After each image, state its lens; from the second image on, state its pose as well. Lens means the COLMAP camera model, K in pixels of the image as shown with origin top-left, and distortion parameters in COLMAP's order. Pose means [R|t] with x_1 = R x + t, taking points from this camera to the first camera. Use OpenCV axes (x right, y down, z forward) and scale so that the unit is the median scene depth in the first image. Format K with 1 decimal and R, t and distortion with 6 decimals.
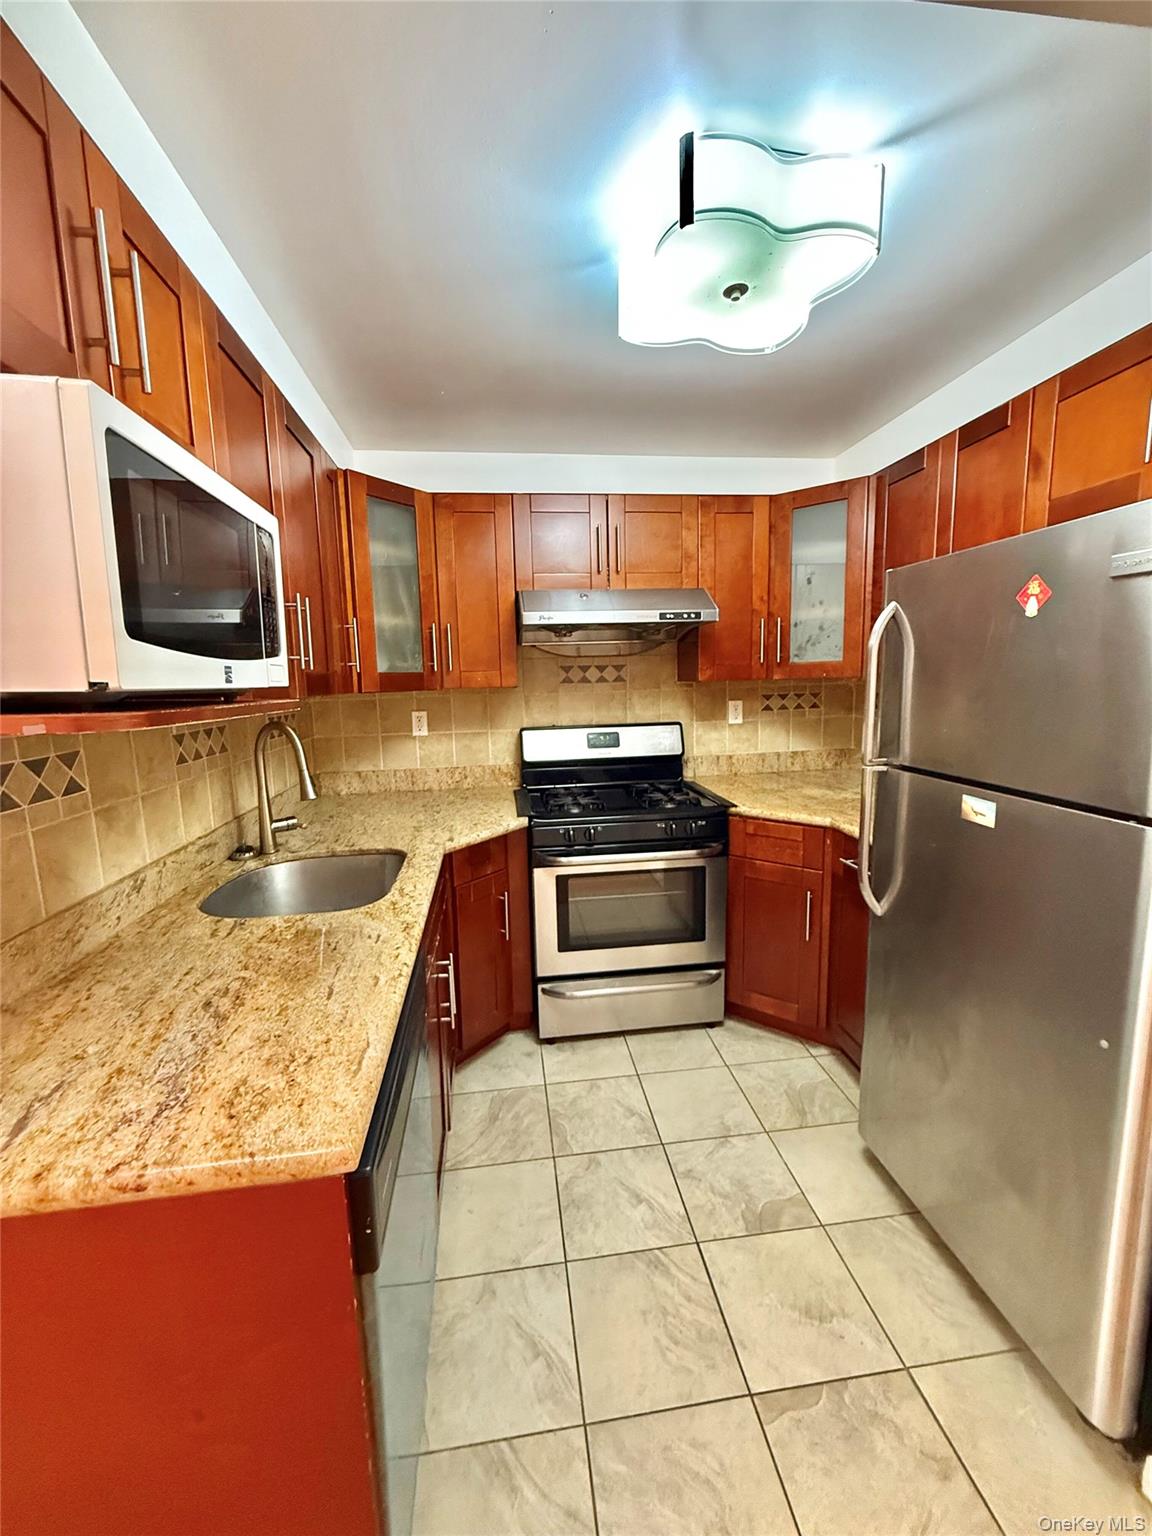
lens RADIAL K [[613.2, 0, 576.7], [0, 613.2, 762.8], [0, 0, 1]] dist [-0.000113, -0.000033]
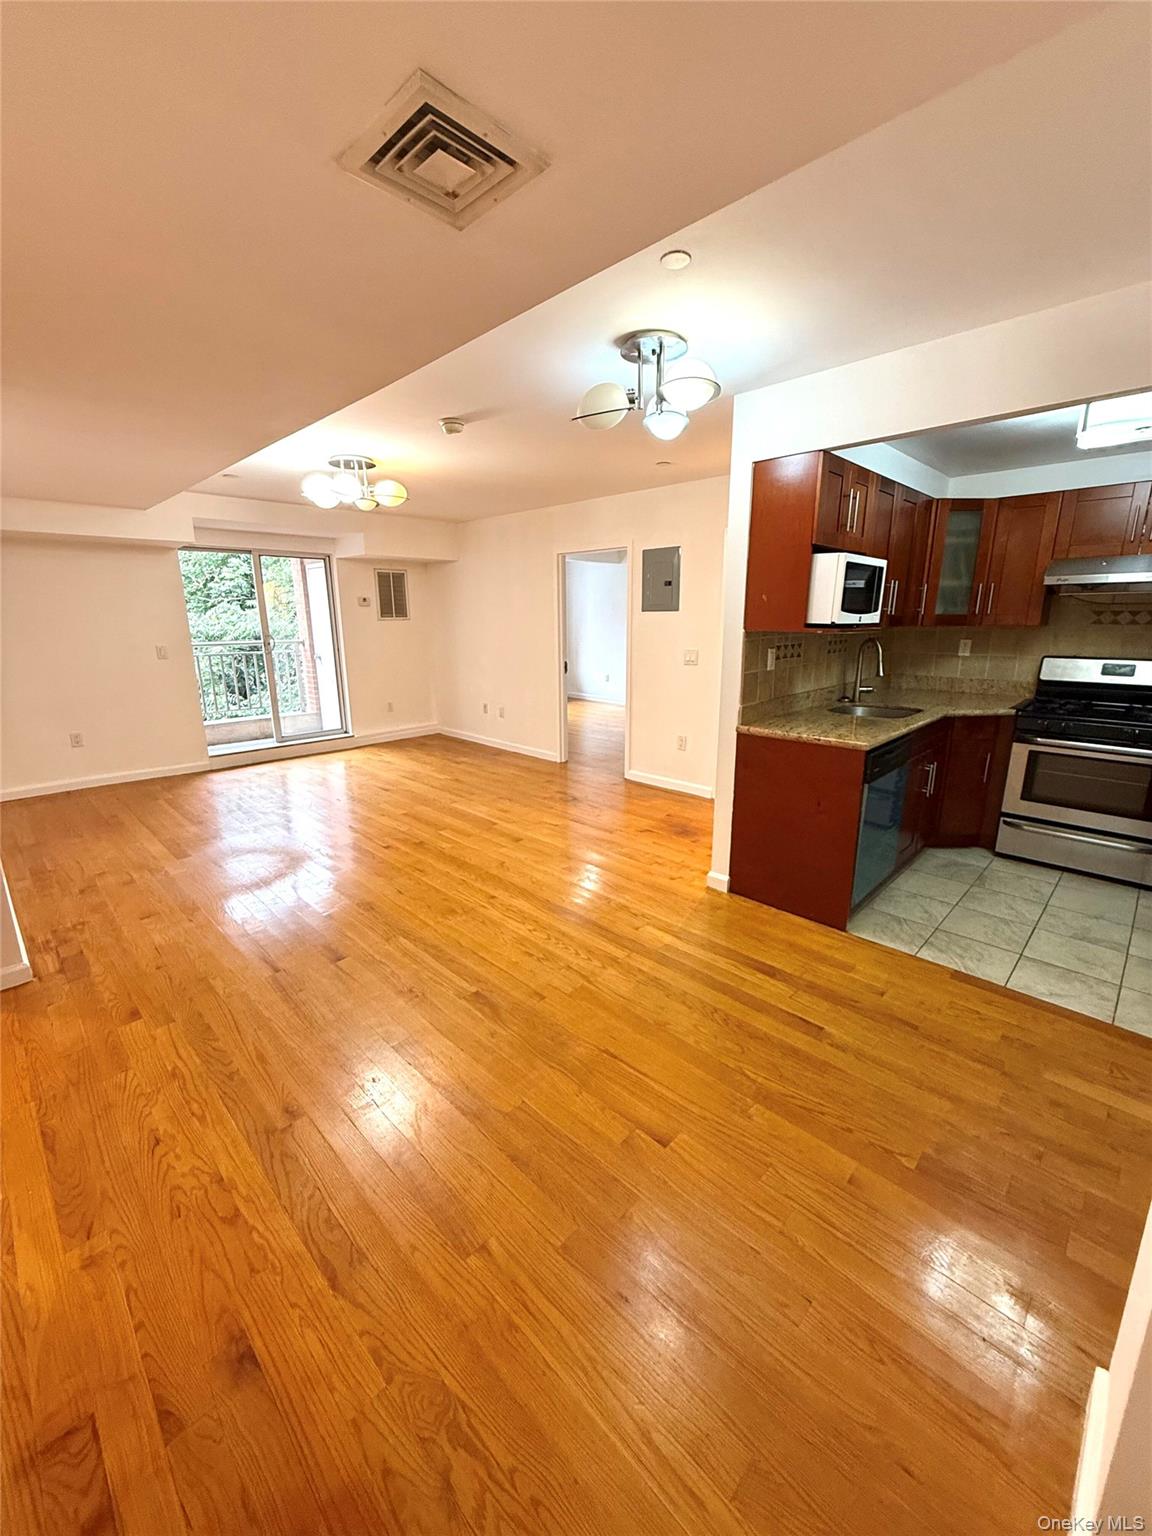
lens RADIAL K [[613.2, 0, 576.7], [0, 613.2, 762.8], [0, 0, 1]] dist [-0.000113, -0.000033]
pose [[0.620931, 0.206393, -0.756205, 0.429889], [-0.120293, 0.978376, 0.168256, 0.090941], [0.774580, -0.013509, 0.632332, -0.860312]]
